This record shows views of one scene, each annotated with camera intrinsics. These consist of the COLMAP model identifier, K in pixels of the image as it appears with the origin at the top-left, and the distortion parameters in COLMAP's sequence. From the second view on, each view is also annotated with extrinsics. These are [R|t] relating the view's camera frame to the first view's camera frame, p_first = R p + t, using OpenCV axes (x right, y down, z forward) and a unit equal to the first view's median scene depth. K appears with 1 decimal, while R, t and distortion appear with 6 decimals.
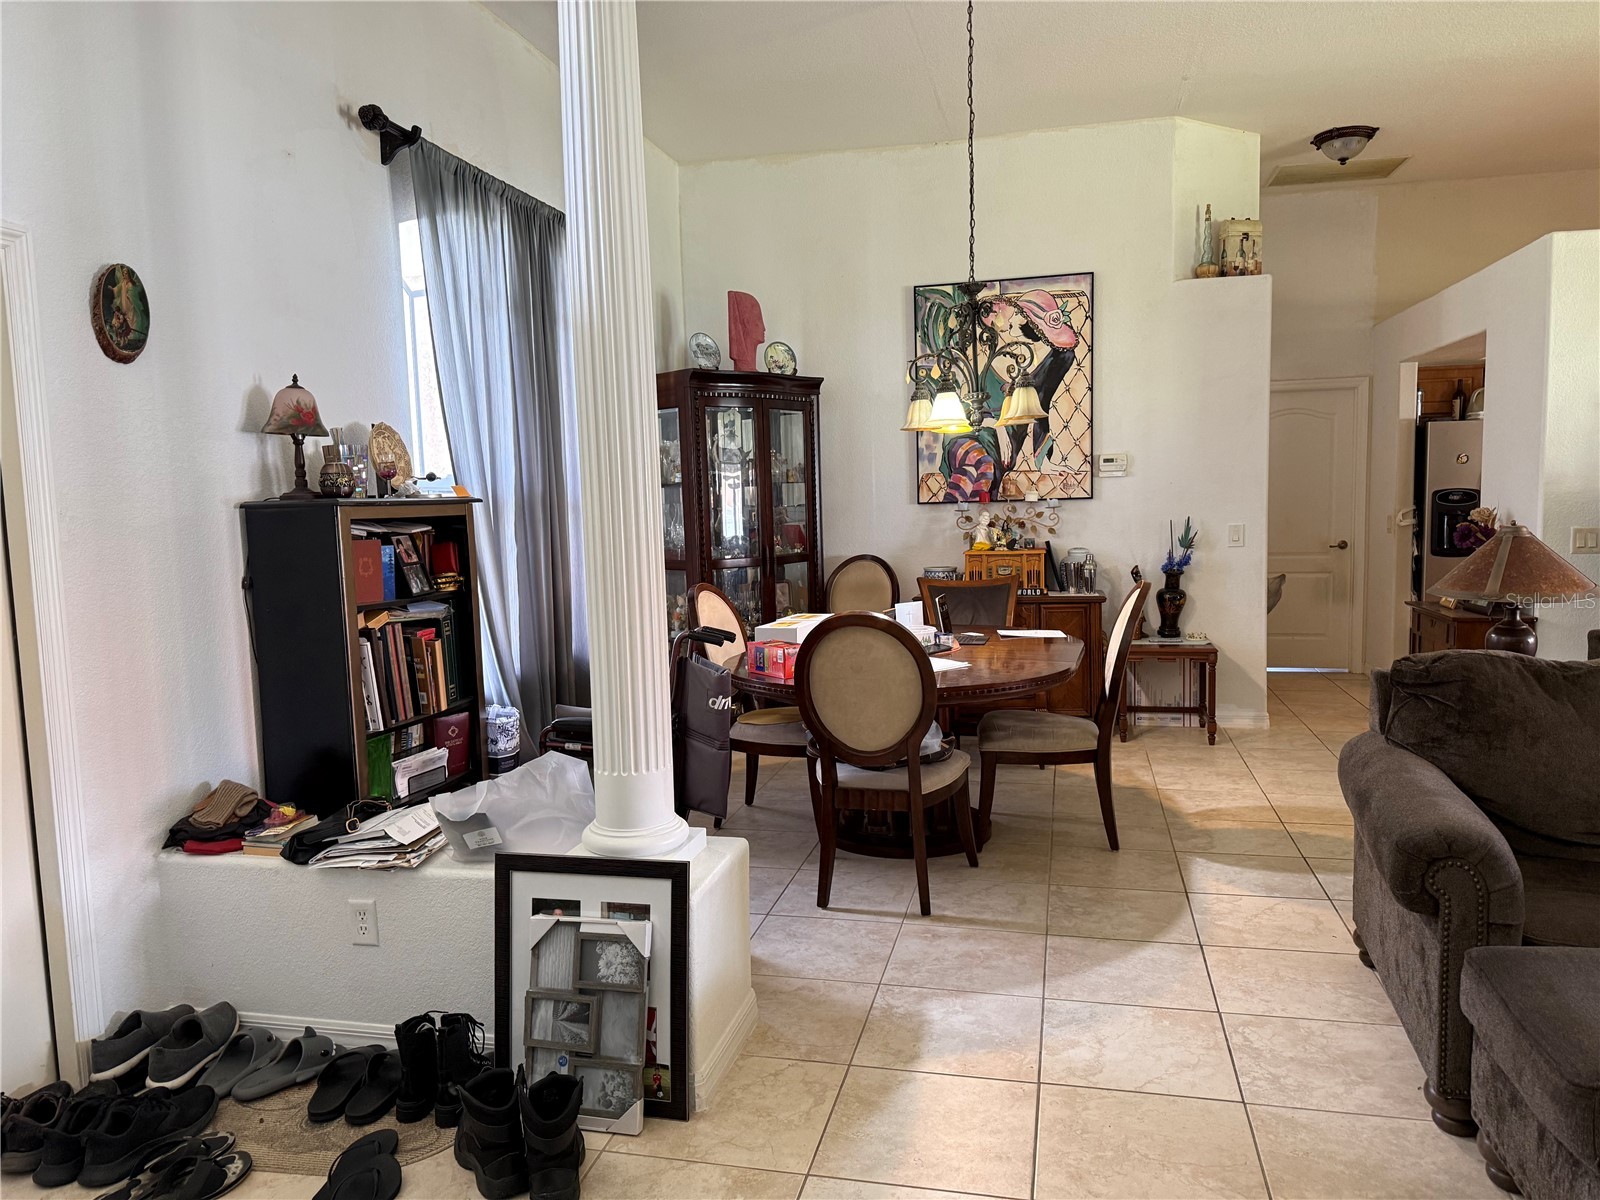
lens RADIAL K [[1123.9, 0, 811.1], [0, 1123.9, 605.3], [0, 0, 1]] dist [0.110675, -0.138701]
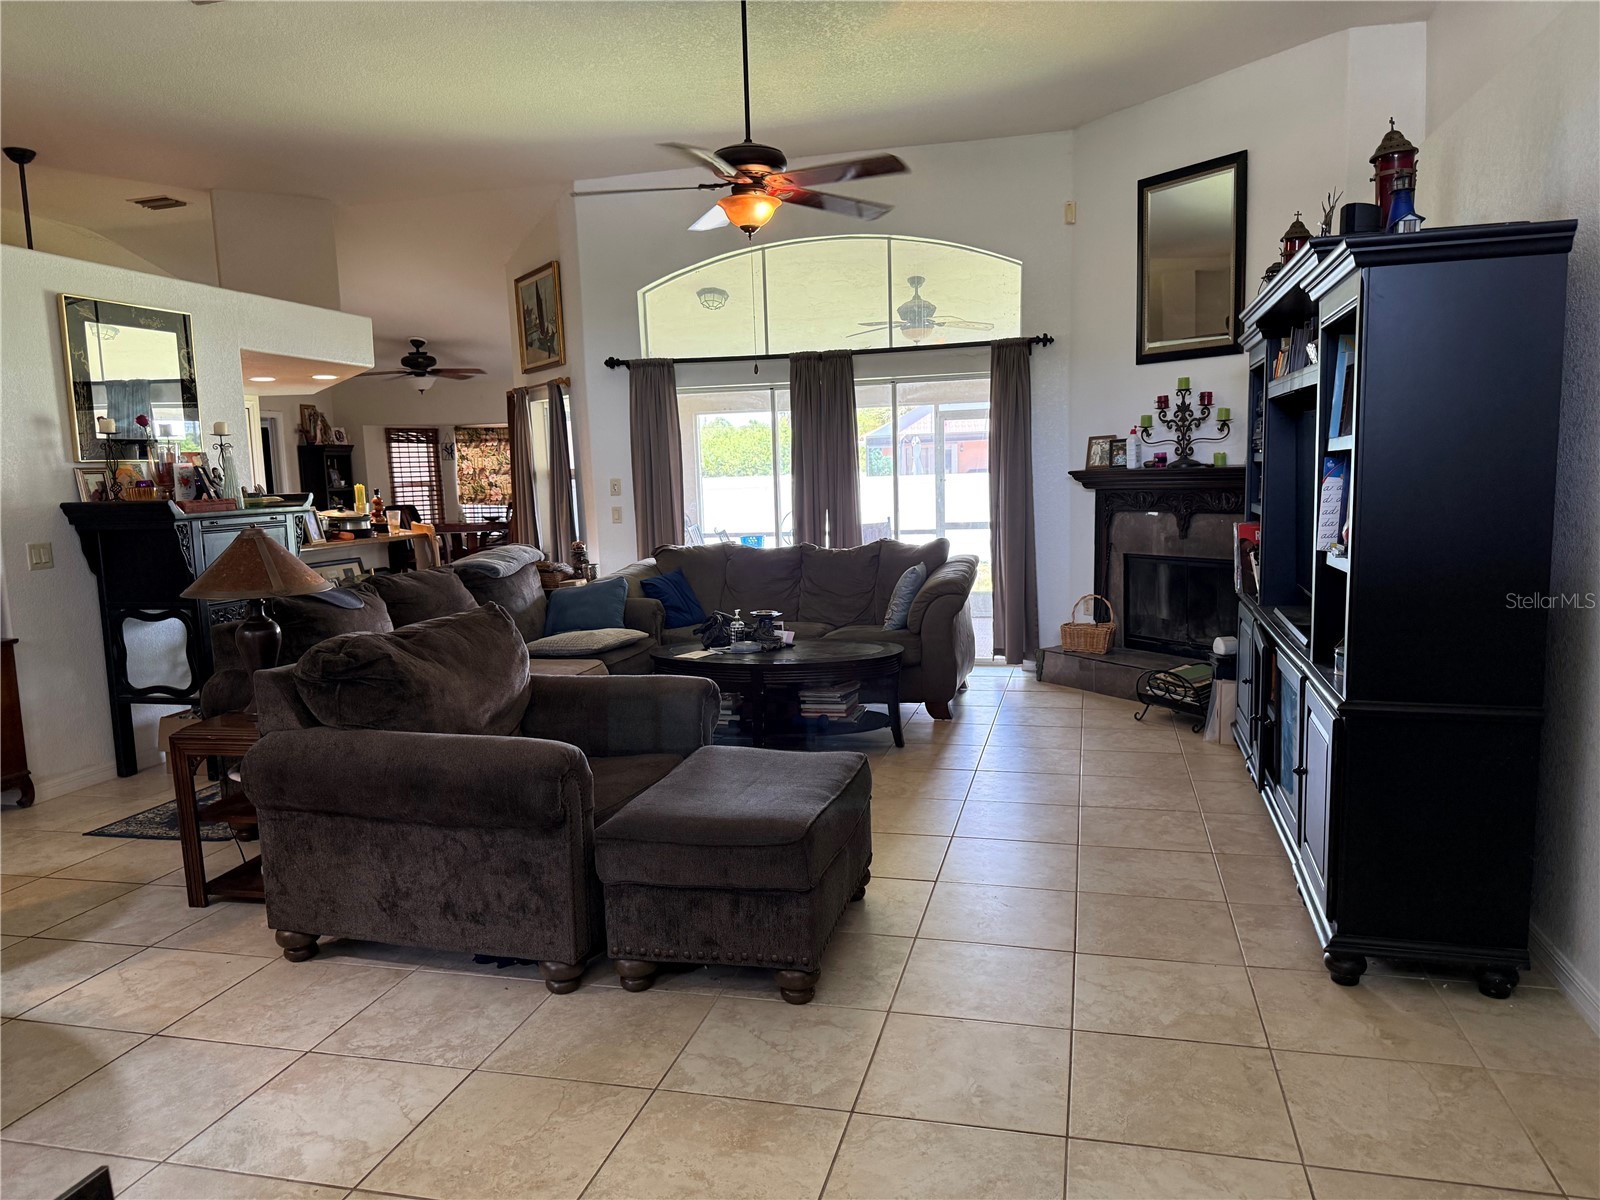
lens RADIAL K [[1123.9, 0, 811.1], [0, 1123.9, 605.3], [0, 0, 1]] dist [0.110675, -0.138701]
pose [[0.018990, -0.098594, 0.994947, -0.348998], [0.128170, 0.987155, 0.095375, -0.025649], [-0.991570, 0.125712, 0.031383, 0.345482]]
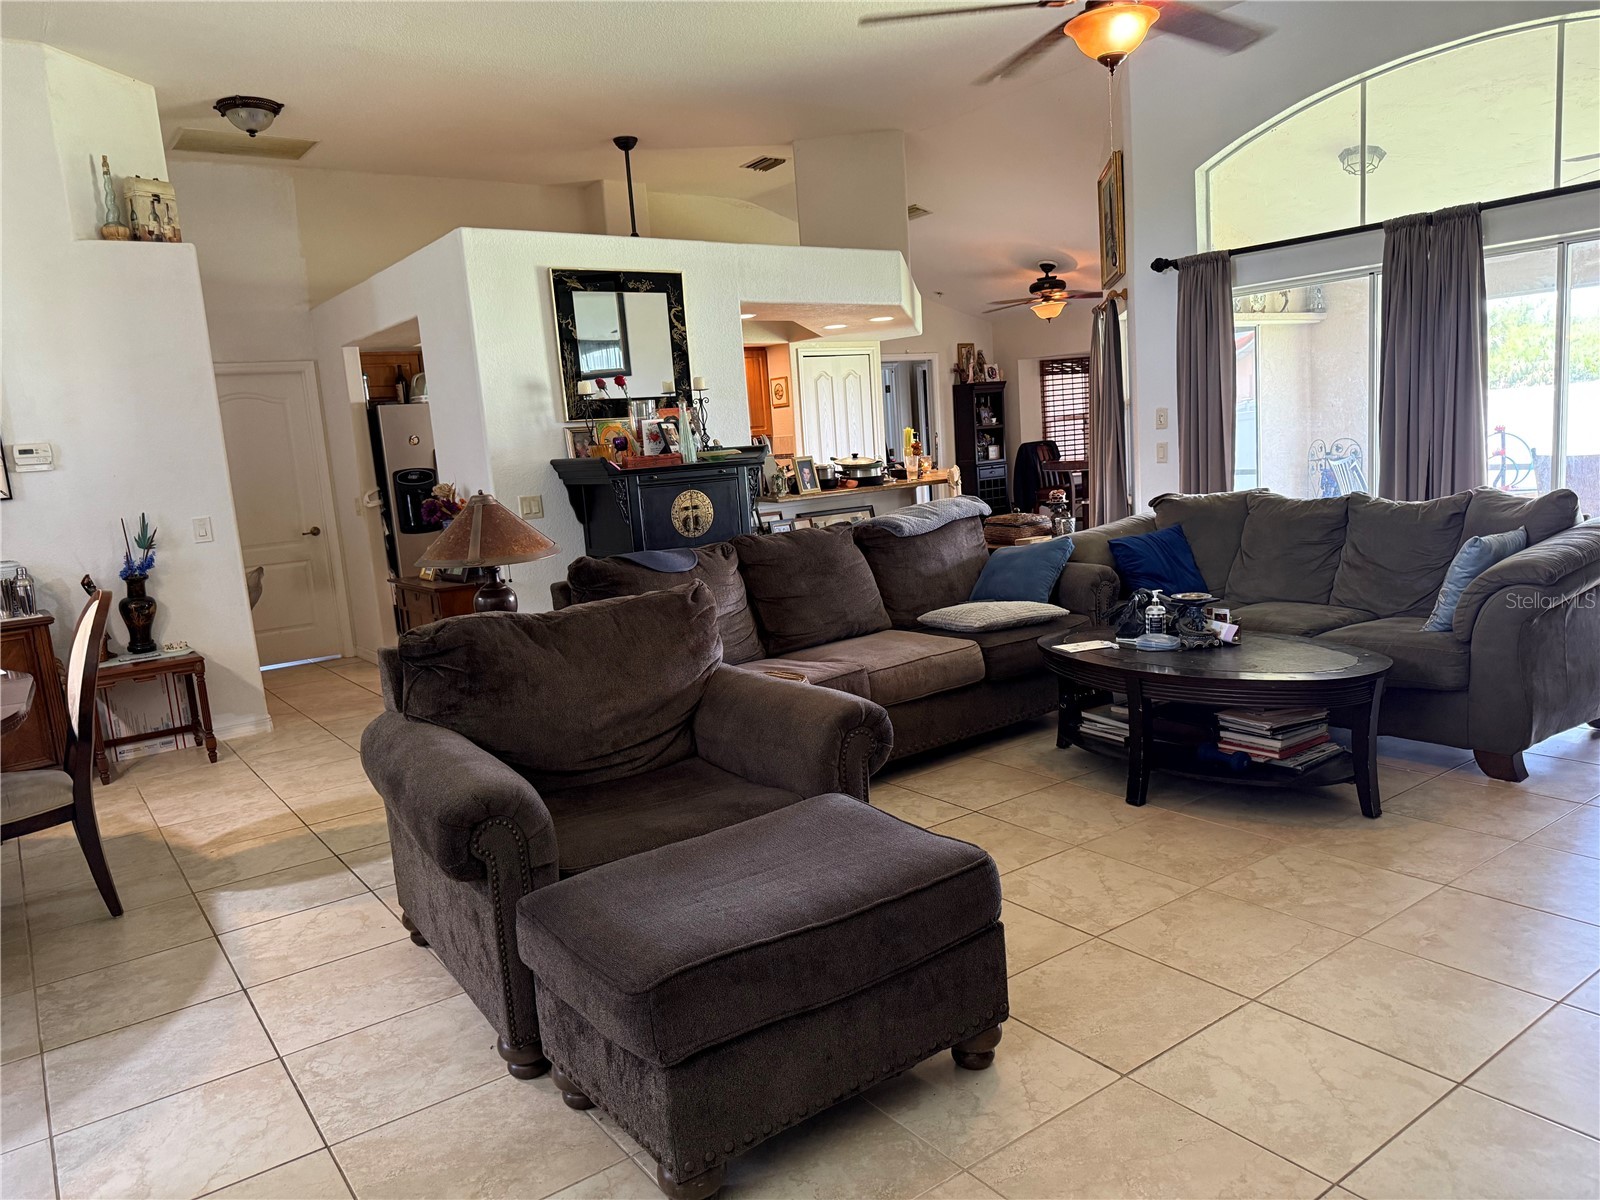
lens RADIAL K [[1138.7, 0, 805.7], [0, 1138.7, 606.5], [0, 0, 1]] dist [0.022626, -0.020115]
pose [[0.659212, -0.136153, 0.739528, 0.010354], [0.130179, 0.989285, 0.066095, 0.002120], [-0.740603, 0.052701, 0.669873, 0.055258]]
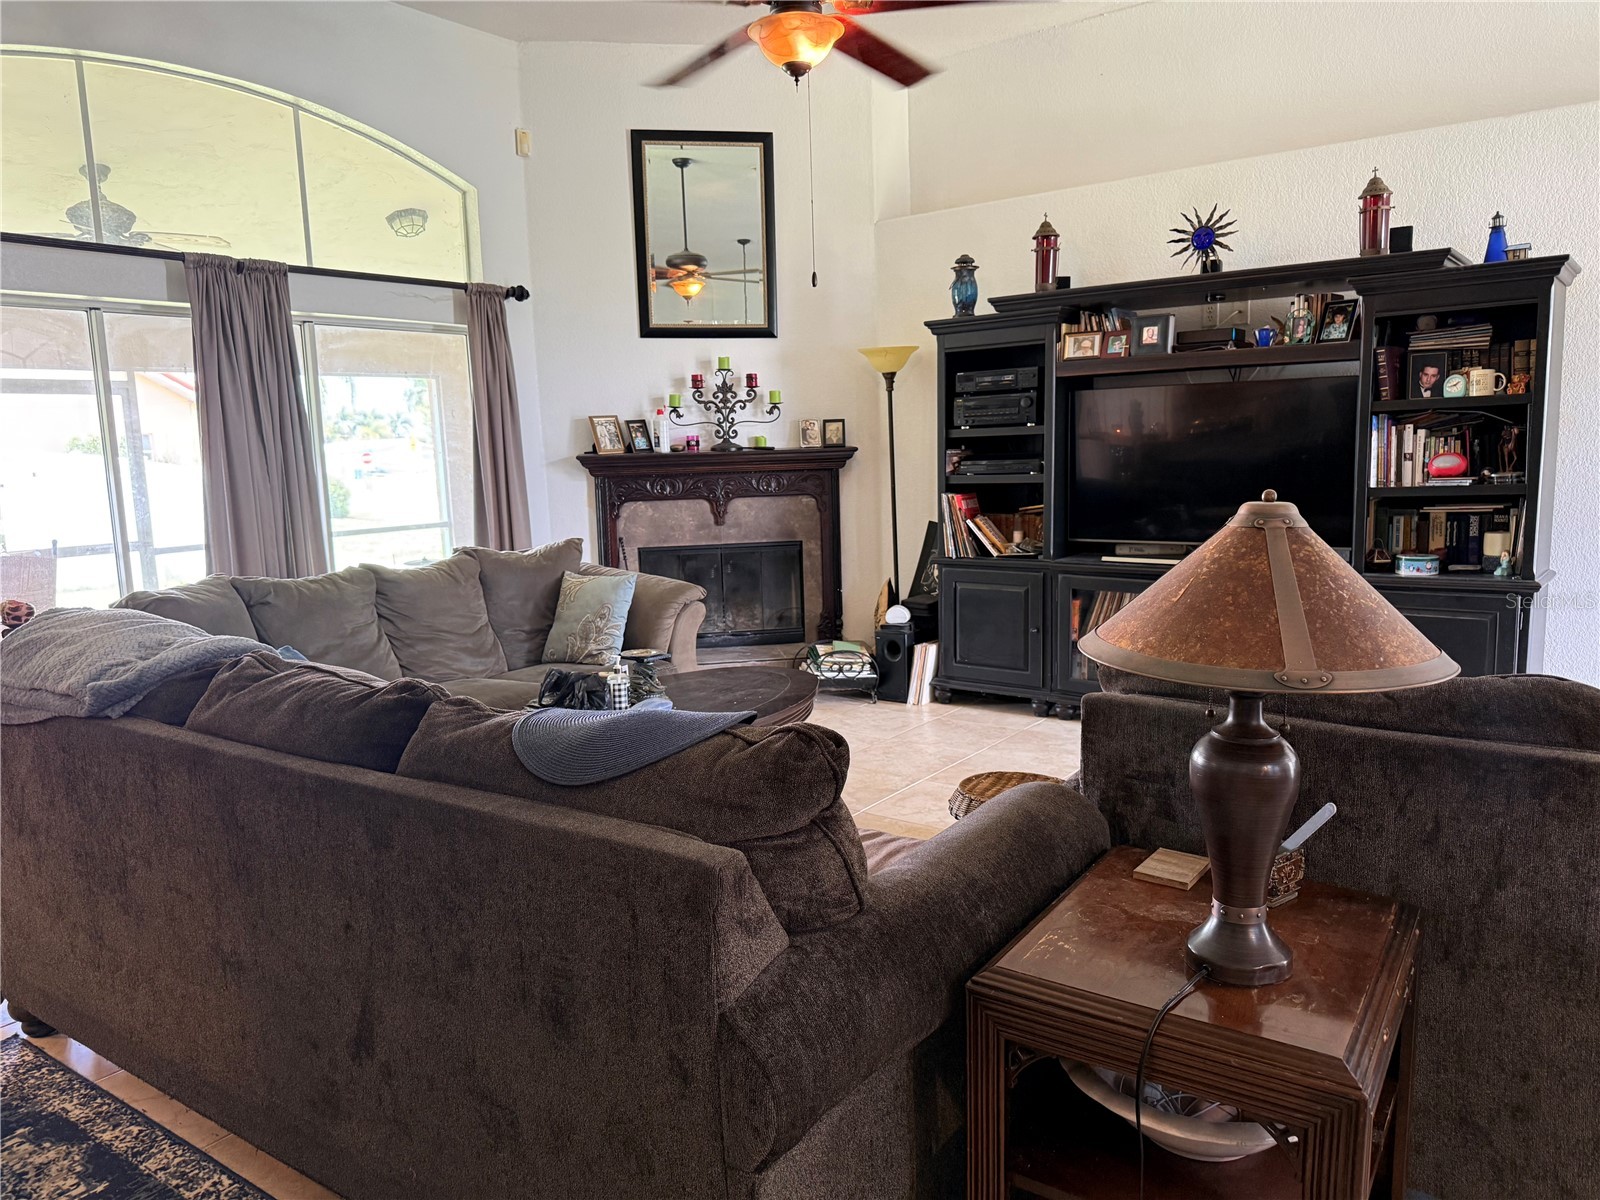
lens RADIAL K [[1123.9, 0, 811.1], [0, 1123.9, 605.3], [0, 0, 1]] dist [0.110675, -0.138701]
pose [[-0.916138, -0.003021, 0.400851, 0.446646], [0.093797, 0.970596, 0.221688, -0.110794], [-0.389734, 0.240695, -0.888917, 1.115034]]
